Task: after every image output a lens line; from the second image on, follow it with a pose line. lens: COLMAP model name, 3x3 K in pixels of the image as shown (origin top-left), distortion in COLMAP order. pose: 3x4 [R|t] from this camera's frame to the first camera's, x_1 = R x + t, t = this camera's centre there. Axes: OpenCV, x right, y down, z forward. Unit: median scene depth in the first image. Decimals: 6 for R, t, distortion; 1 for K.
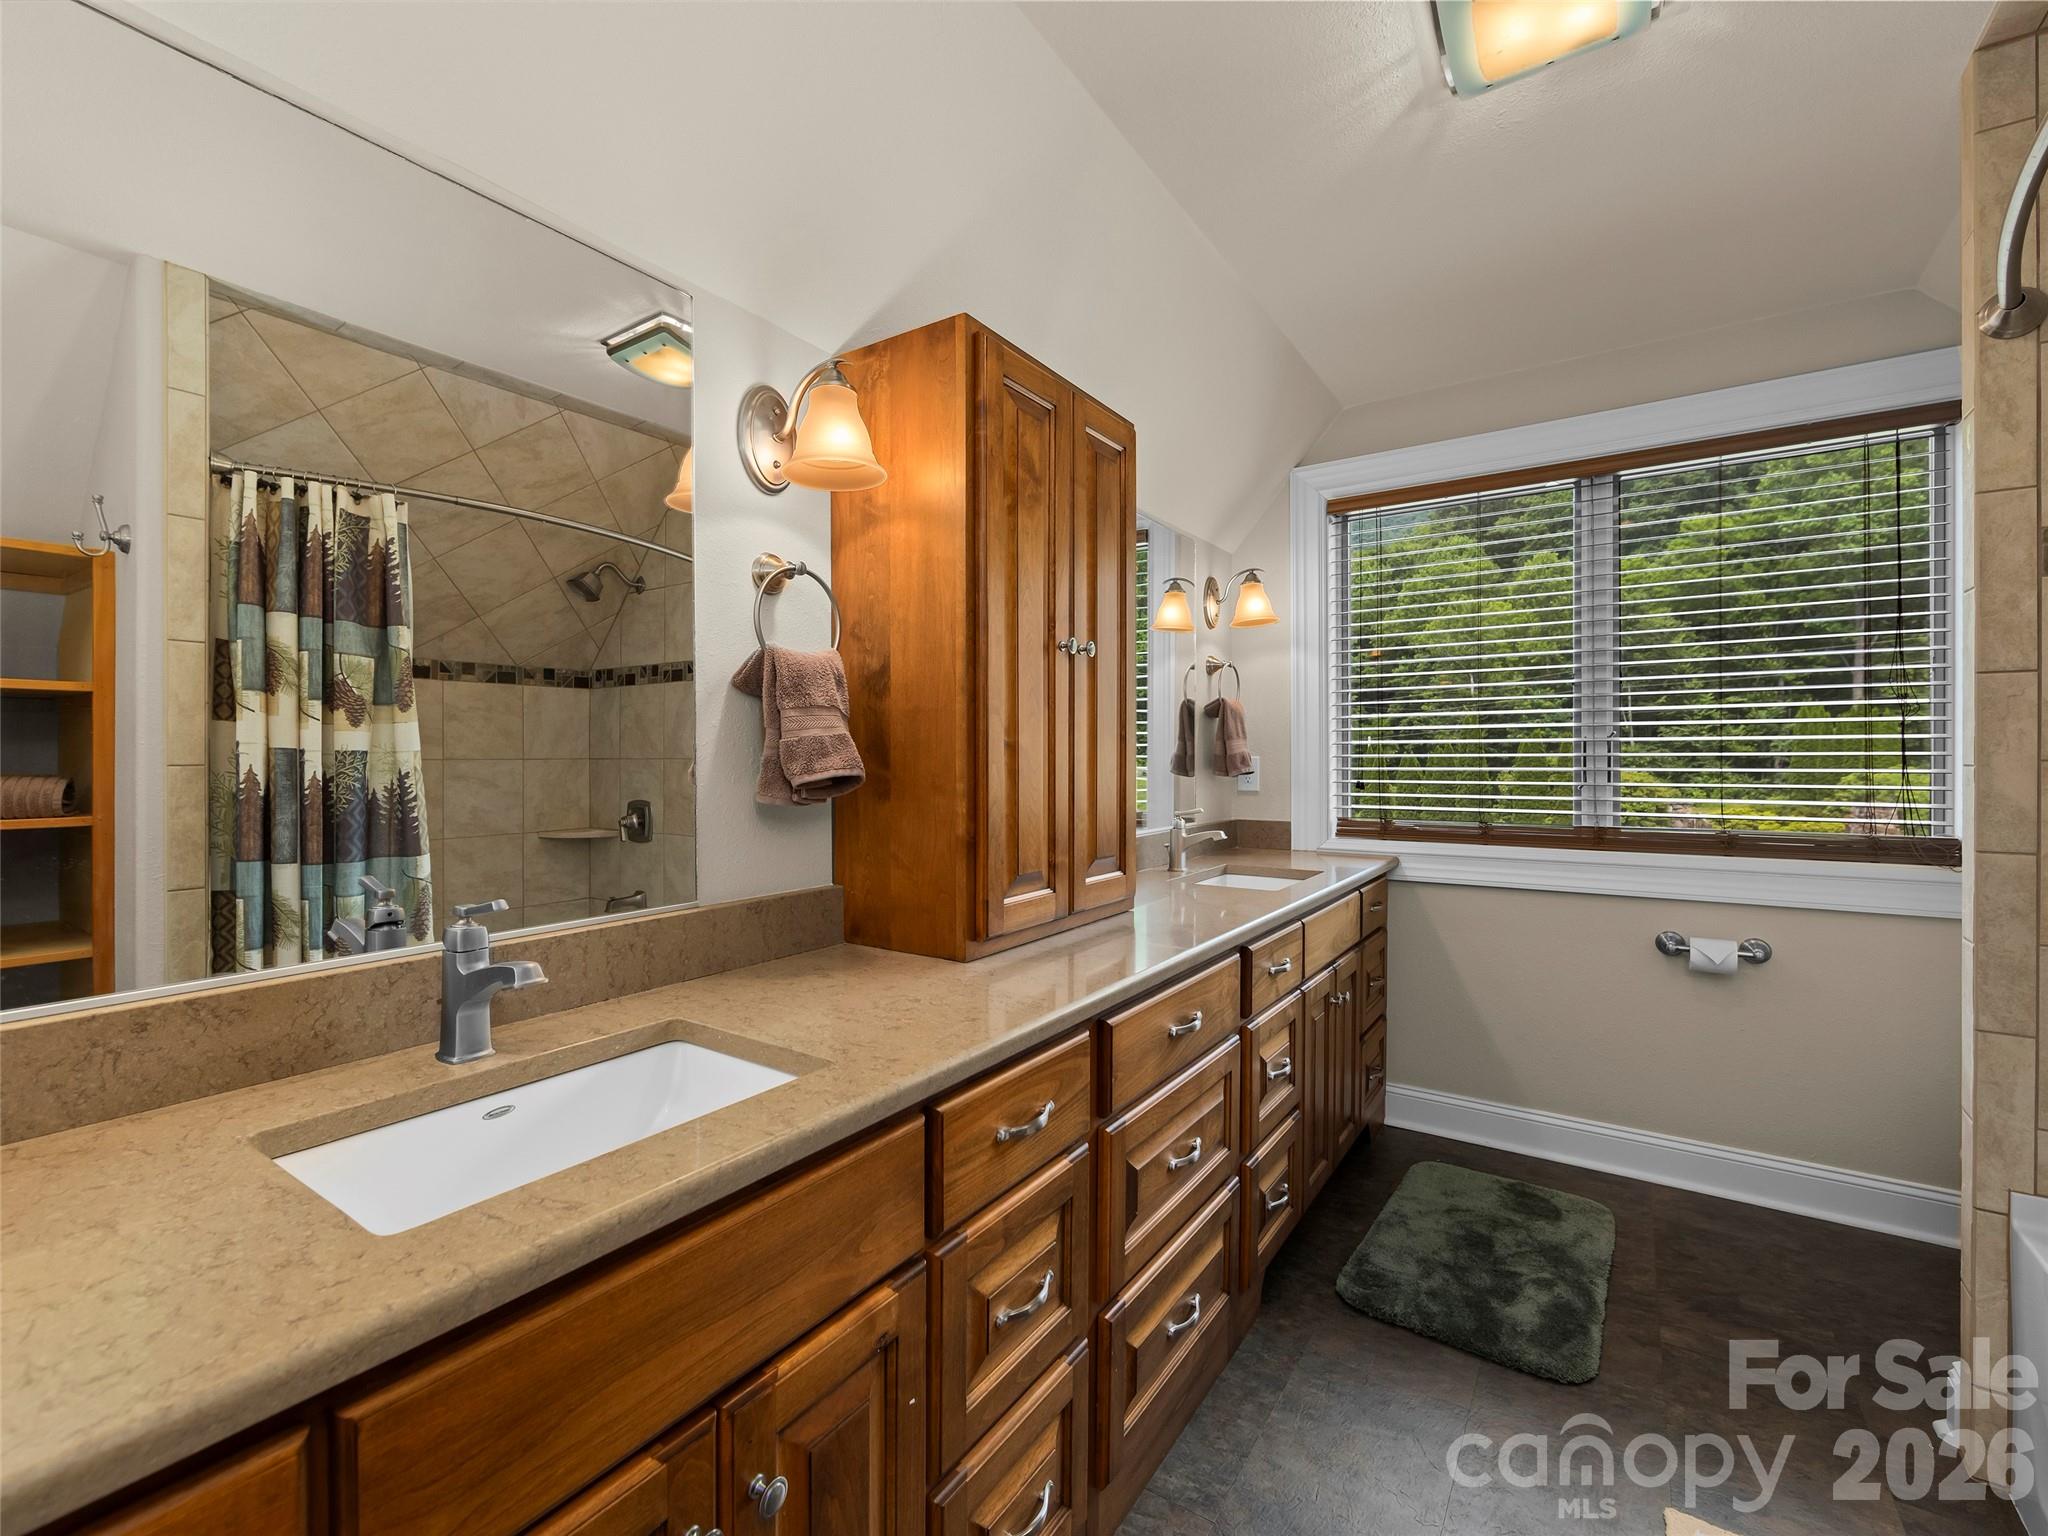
lens RADIAL K [[889.3, 0, 1069.9], [0, 889.3, 755.4], [0, 0, 1]] dist [-0.007239, -0.000292]
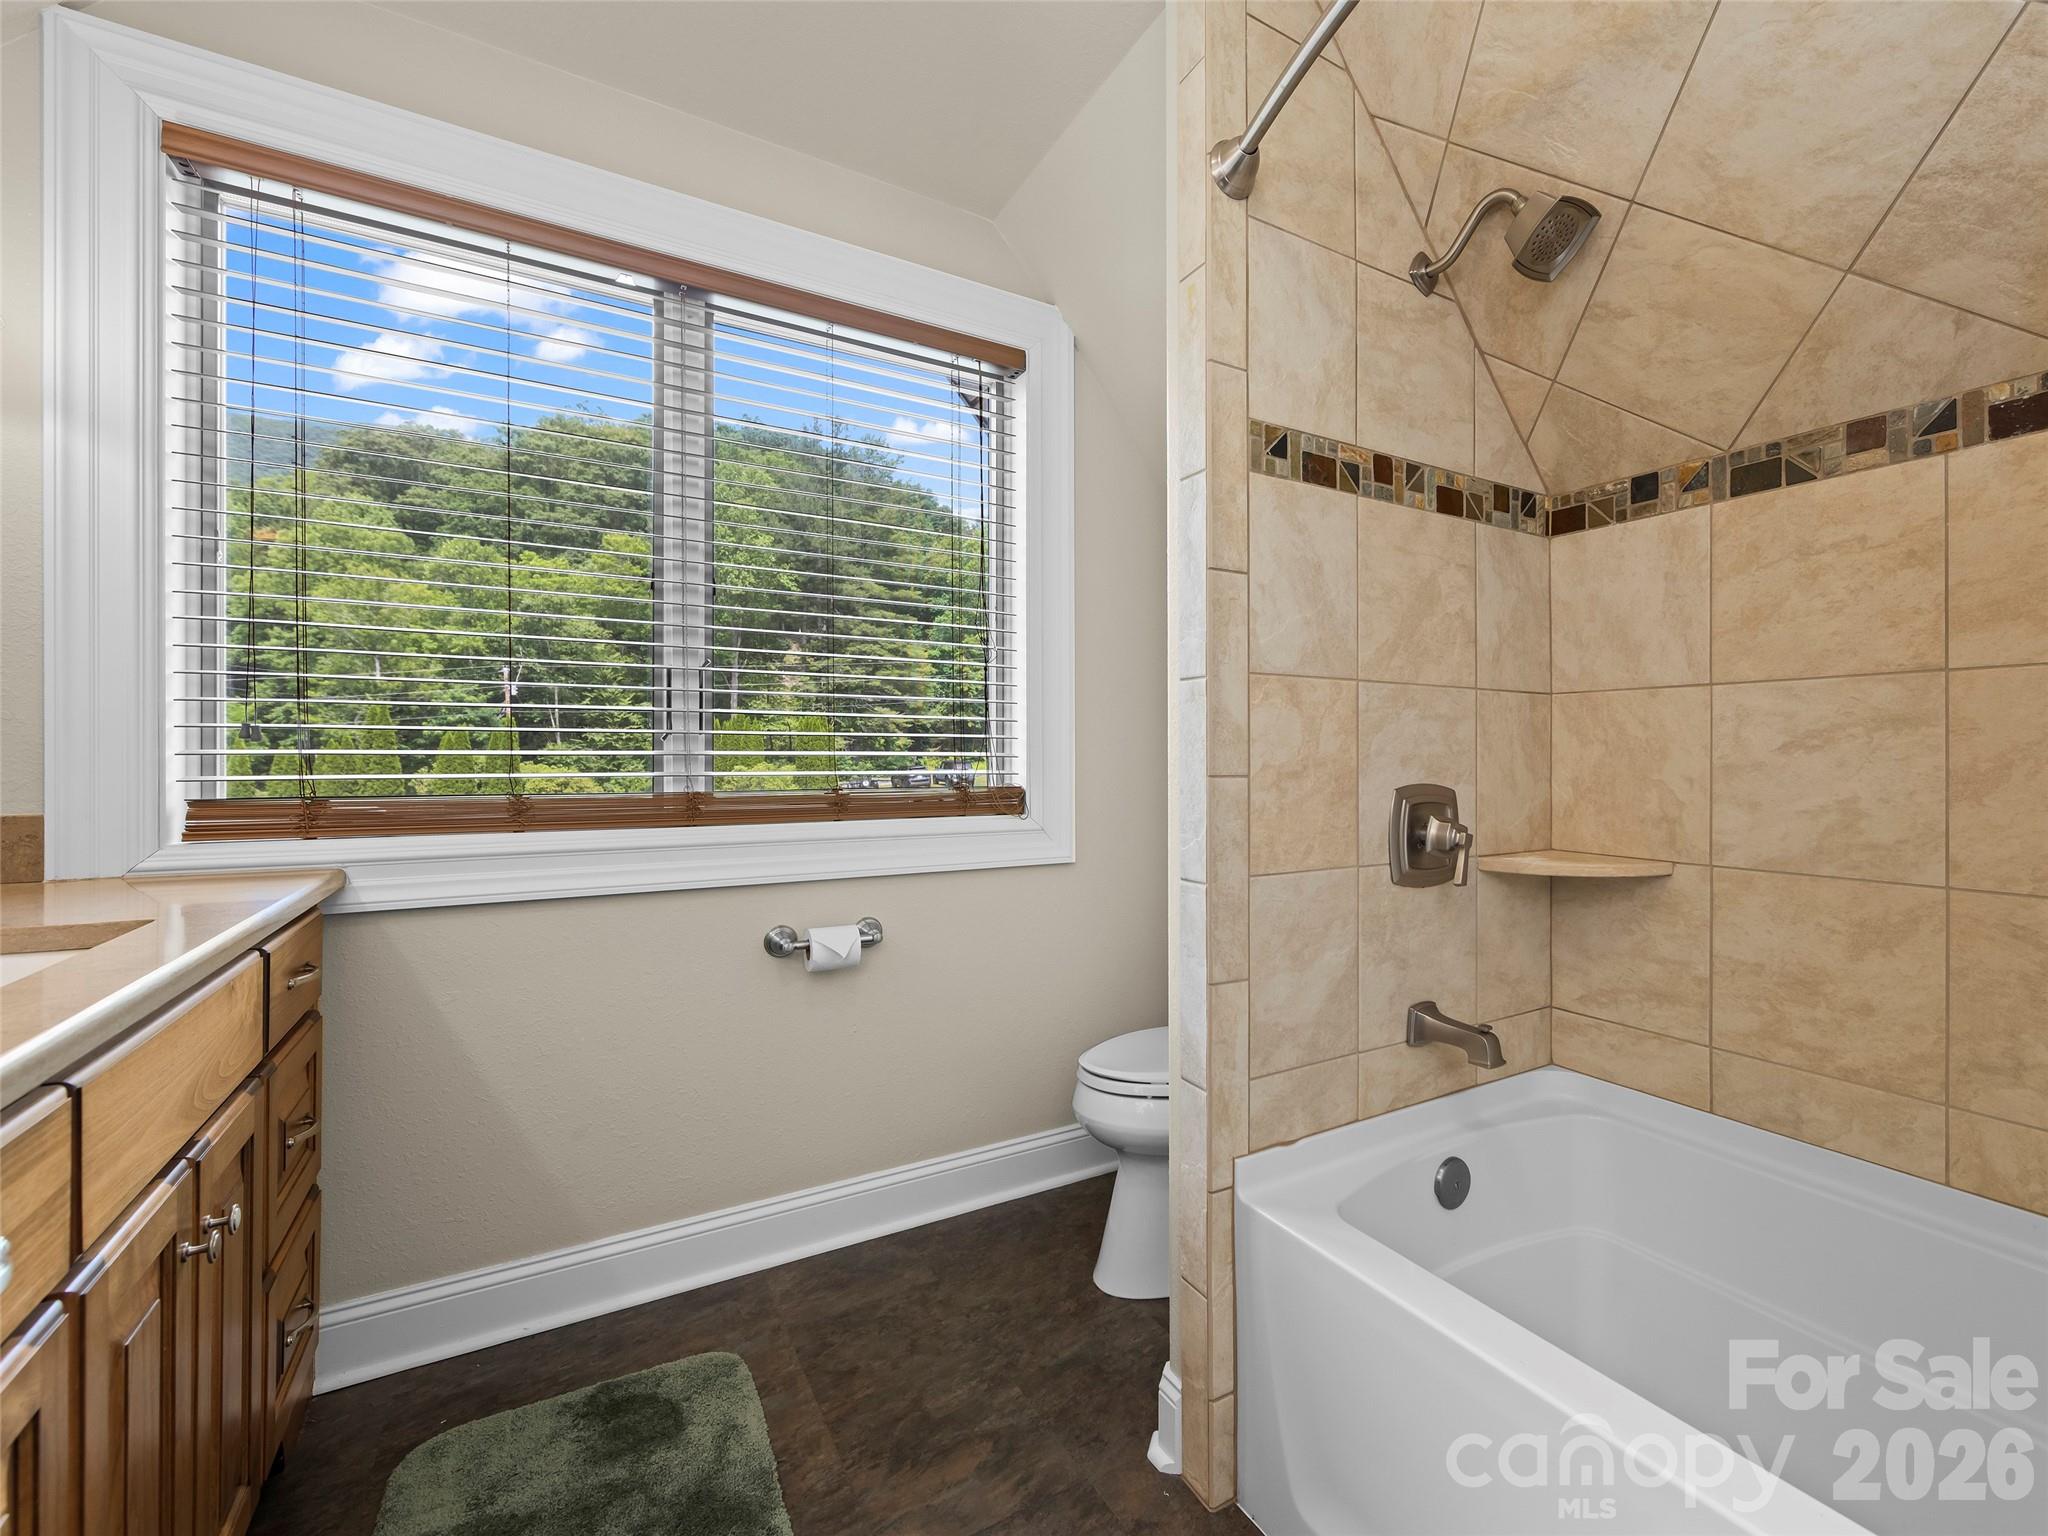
lens RADIAL K [[889.3, 0, 1069.9], [0, 889.3, 755.4], [0, 0, 1]] dist [-0.007239, -0.000292]
pose [[0.461033, 0.001015, 0.887382, 0.121039], [-0.001881, 0.999998, -0.000167, 0.054147], [-0.887381, -0.001592, 0.461035, 0.440409]]
